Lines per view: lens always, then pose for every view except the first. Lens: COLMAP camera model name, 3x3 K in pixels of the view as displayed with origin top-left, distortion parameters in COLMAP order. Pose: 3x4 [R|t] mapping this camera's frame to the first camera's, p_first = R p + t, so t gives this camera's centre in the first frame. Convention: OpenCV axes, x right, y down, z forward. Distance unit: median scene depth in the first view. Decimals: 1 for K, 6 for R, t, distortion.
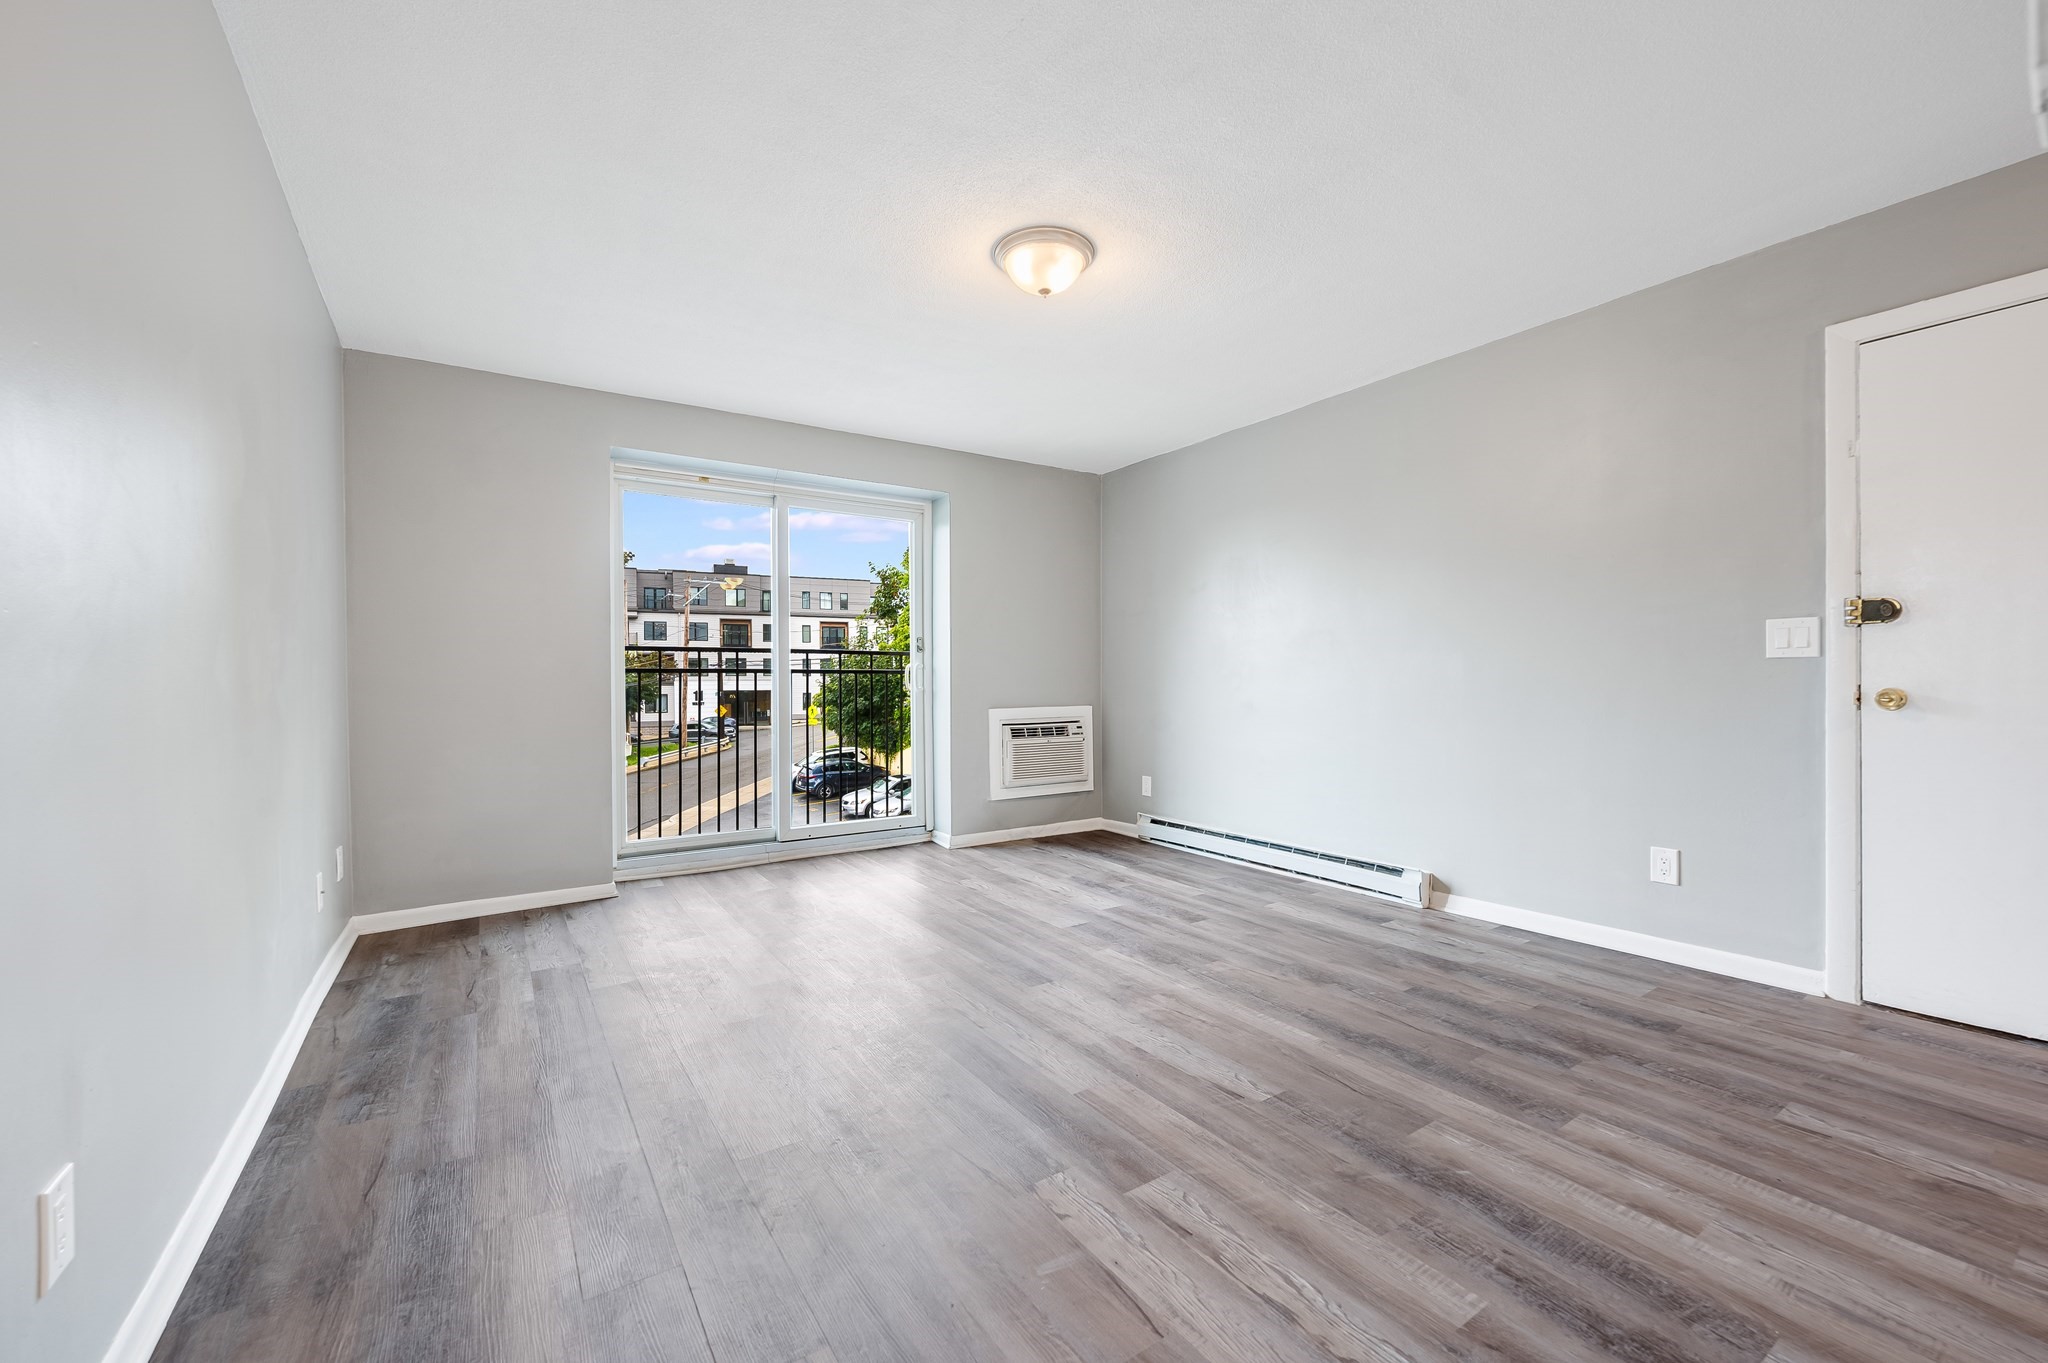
lens RADIAL K [[817.7, 0, 1023.9], [0, 817.7, 682.6], [0, 0, 1]] dist [-0.001193, 0.000875]
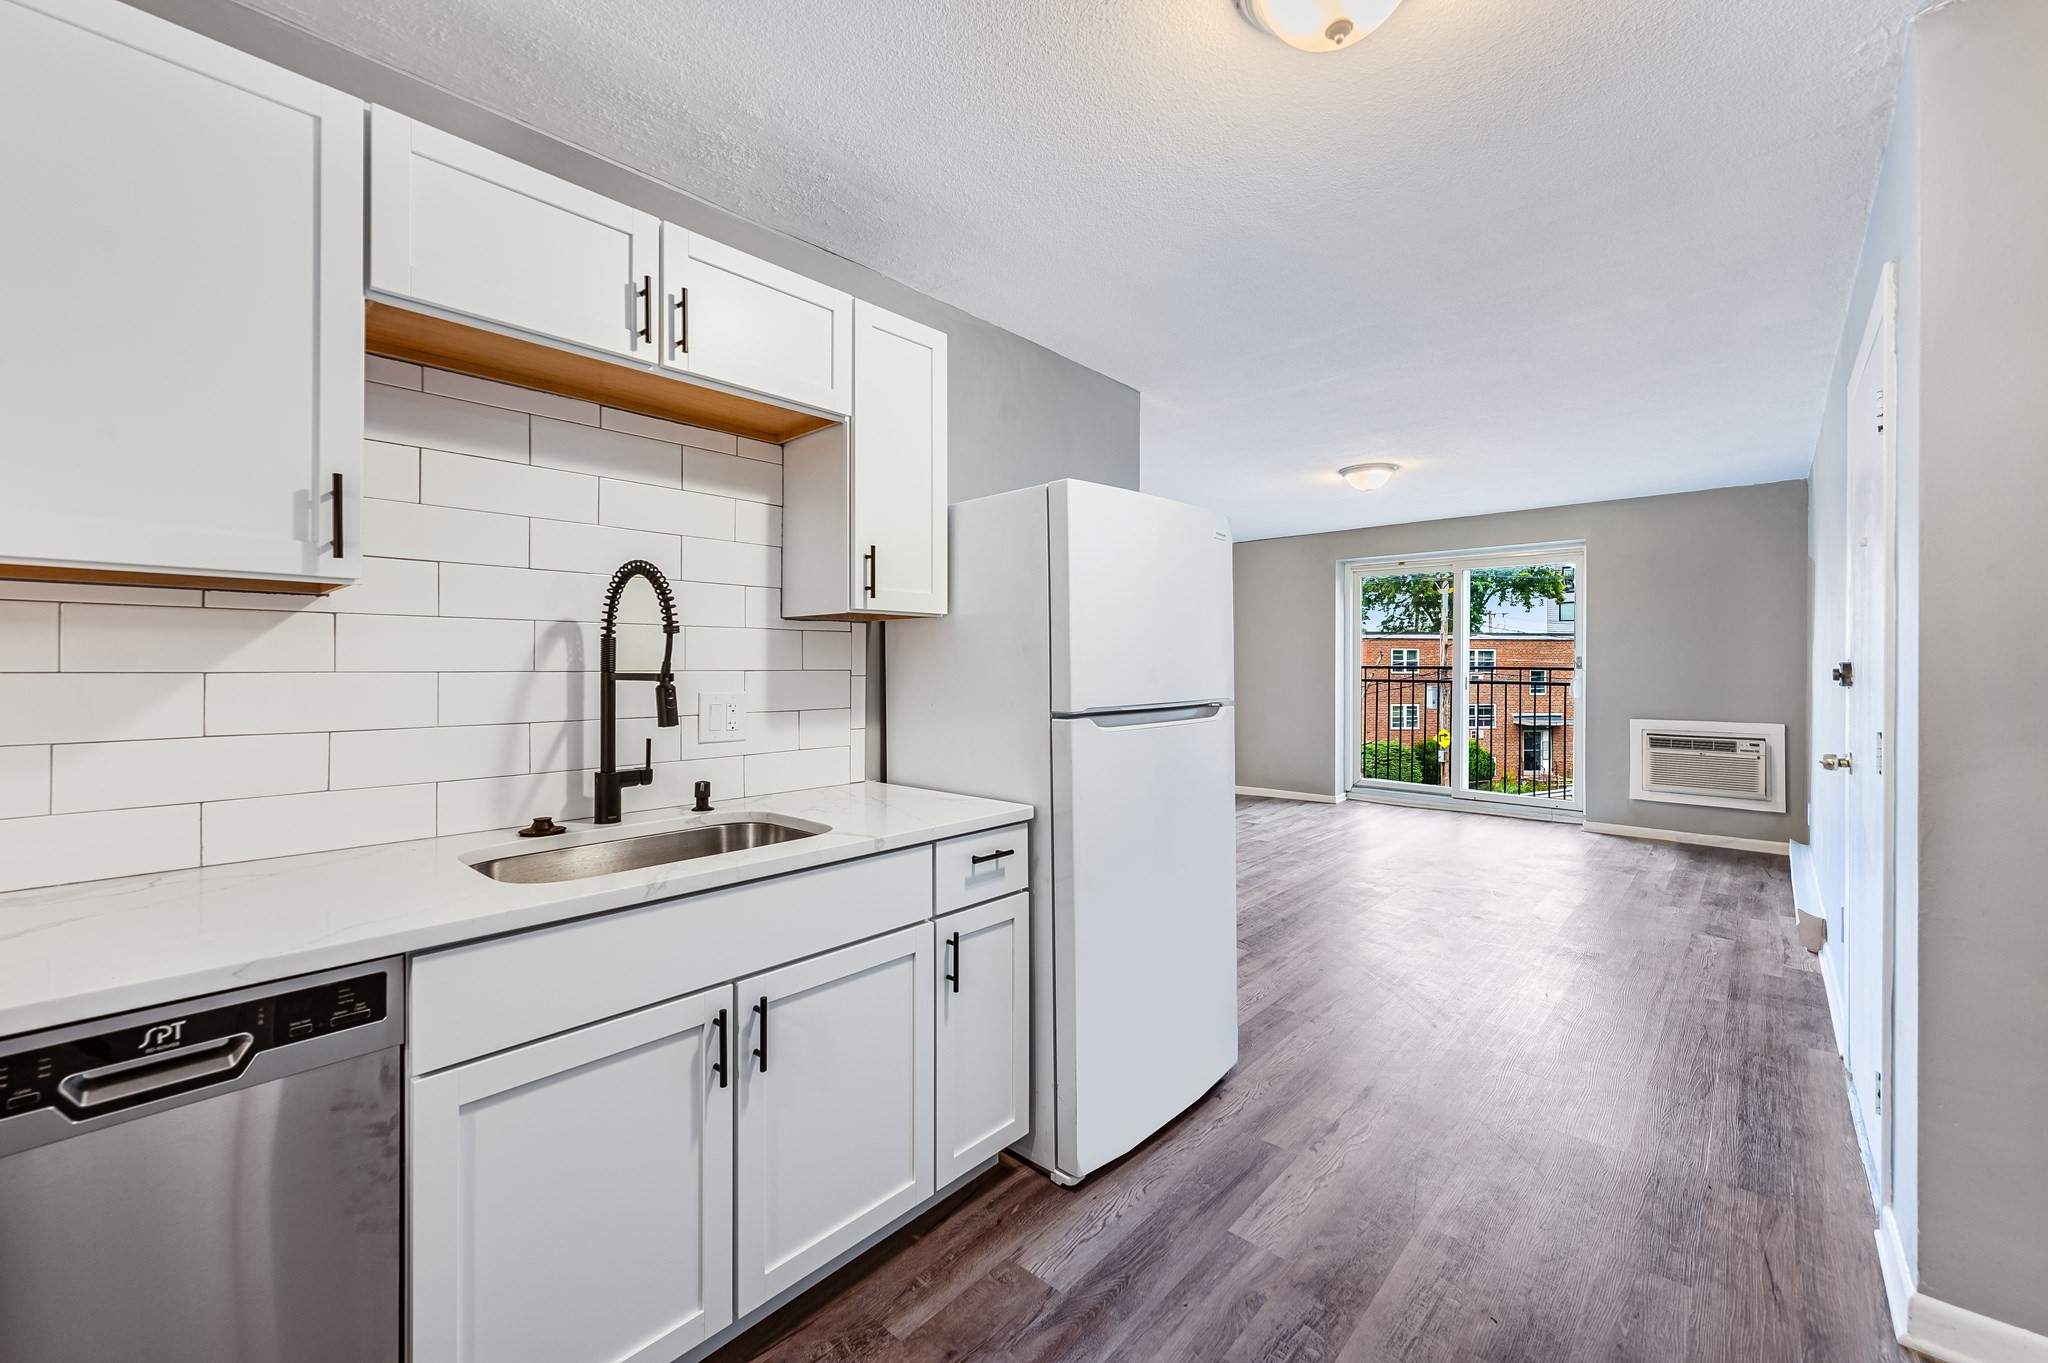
lens RADIAL K [[817.7, 0, 1035.7], [0, 817.7, 657.3], [0, 0, 1]] dist [-0.001193, 0.000875]
pose [[0.255389, -0.000711, -0.966838, 1.472390], [-0.002148, 0.999997, -0.001303, -0.089754], [0.966836, 0.002410, 0.255387, -0.185678]]
